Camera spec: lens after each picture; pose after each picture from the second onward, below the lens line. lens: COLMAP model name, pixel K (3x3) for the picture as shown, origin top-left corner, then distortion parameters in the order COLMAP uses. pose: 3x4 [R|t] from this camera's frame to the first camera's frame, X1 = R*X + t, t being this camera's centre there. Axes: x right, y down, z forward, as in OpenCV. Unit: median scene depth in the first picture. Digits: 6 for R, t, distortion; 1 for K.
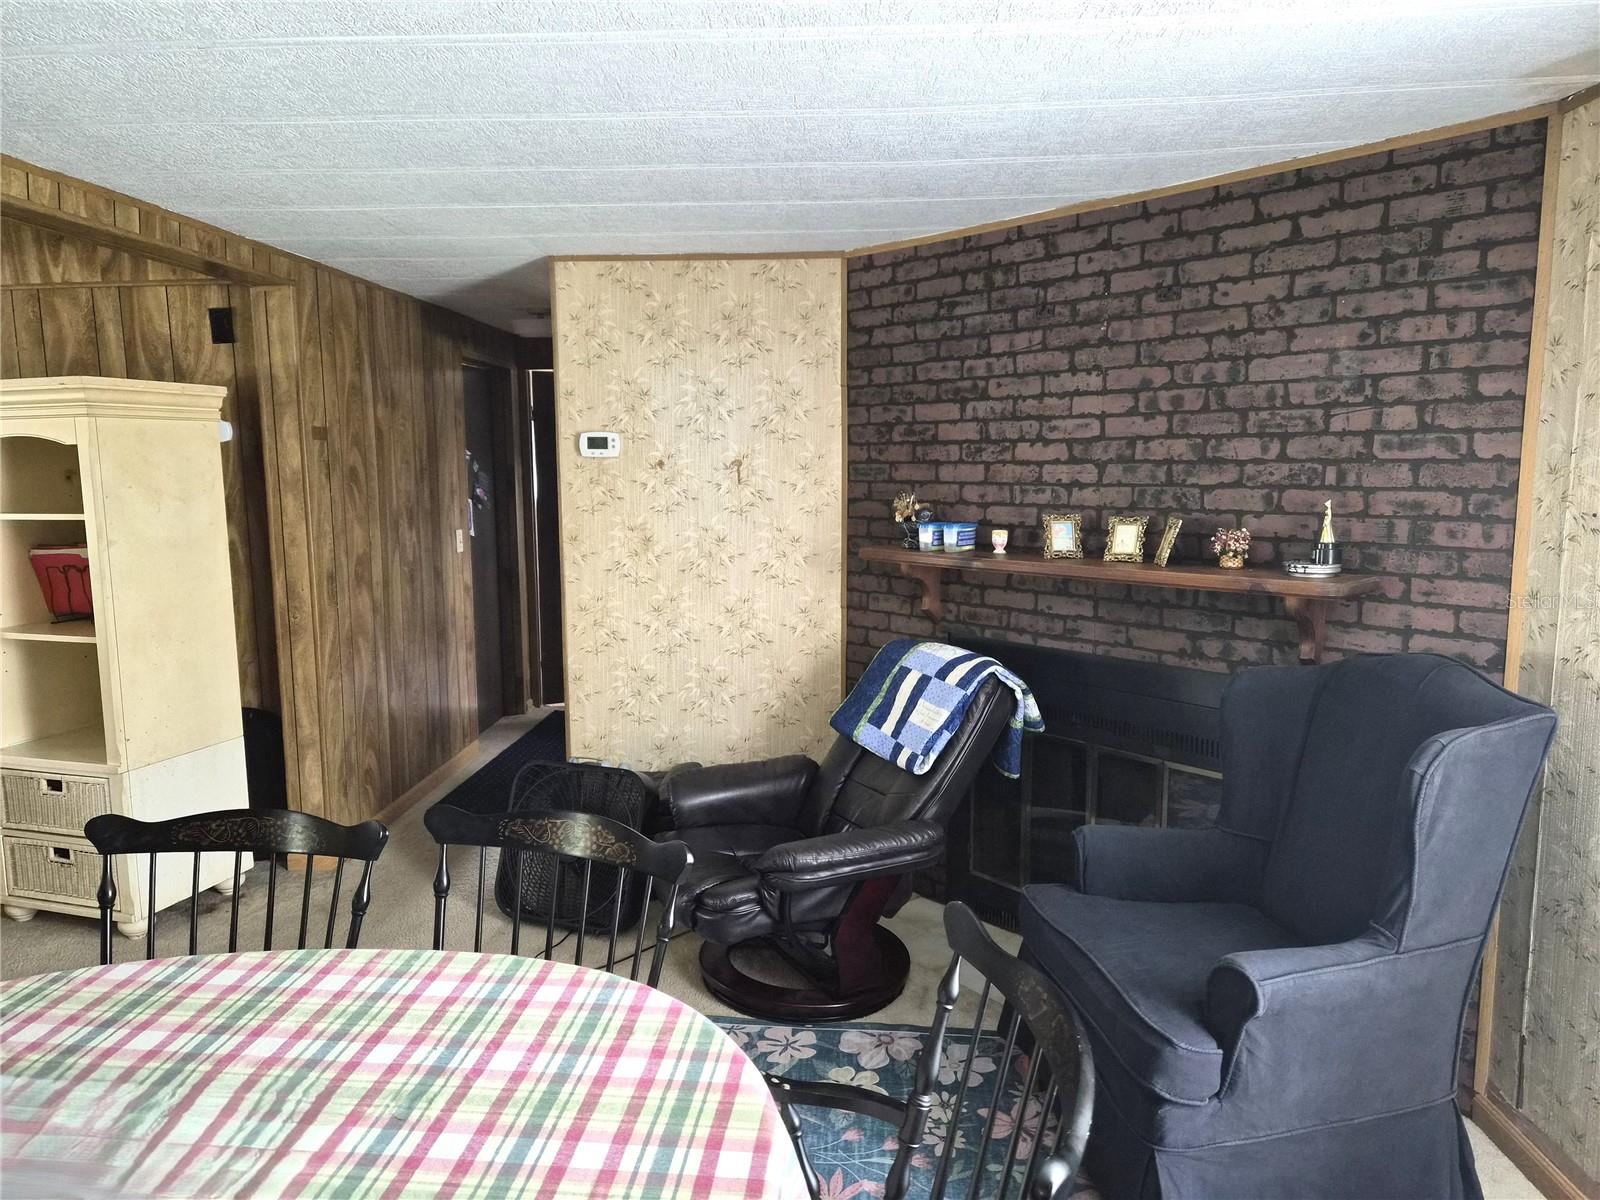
lens RADIAL K [[1050.6, 0, 795.3], [0, 1050.6, 596.1], [0, 0, 1]] dist [0.075161, -0.078988]
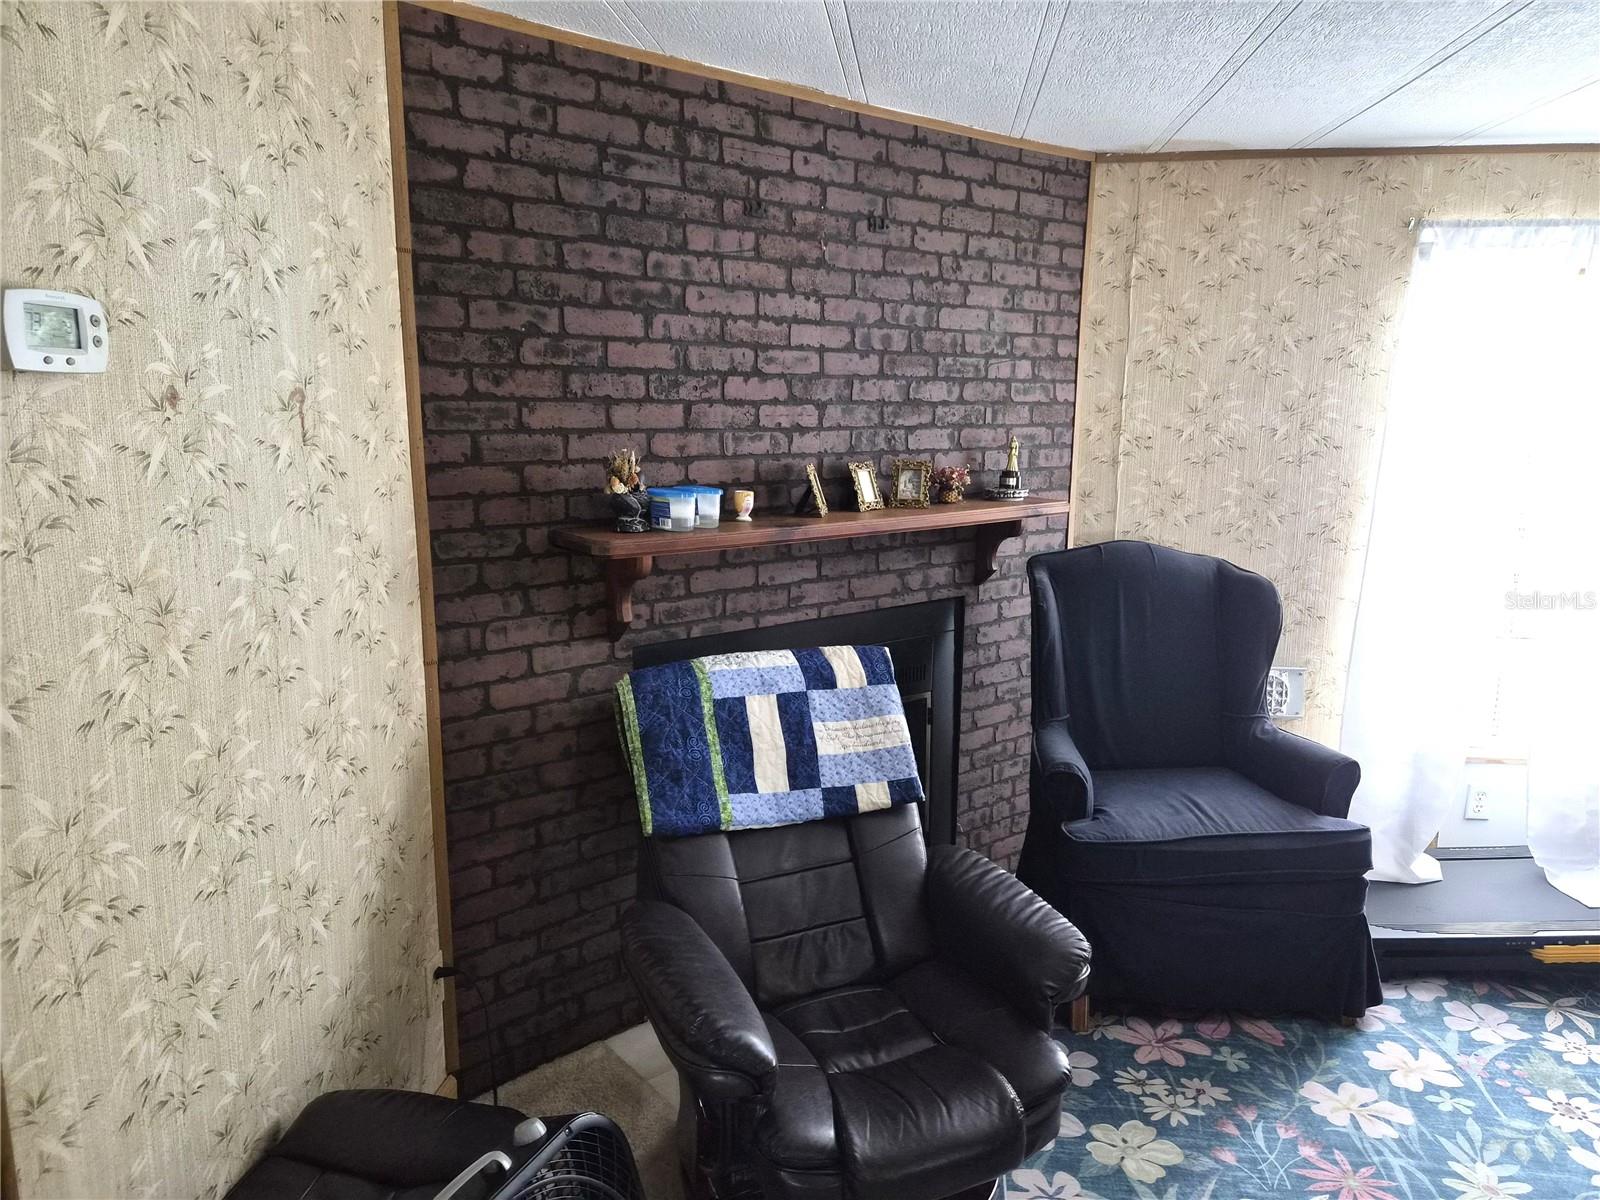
lens RADIAL K [[1050.6, 0, 795.3], [0, 1050.6, 596.1], [0, 0, 1]] dist [0.075161, -0.078988]
pose [[0.077277, -0.175074, 0.981518, -0.592651], [0.122486, 0.978671, 0.164923, -0.113390], [-0.989457, 0.107478, 0.097073, 0.929694]]
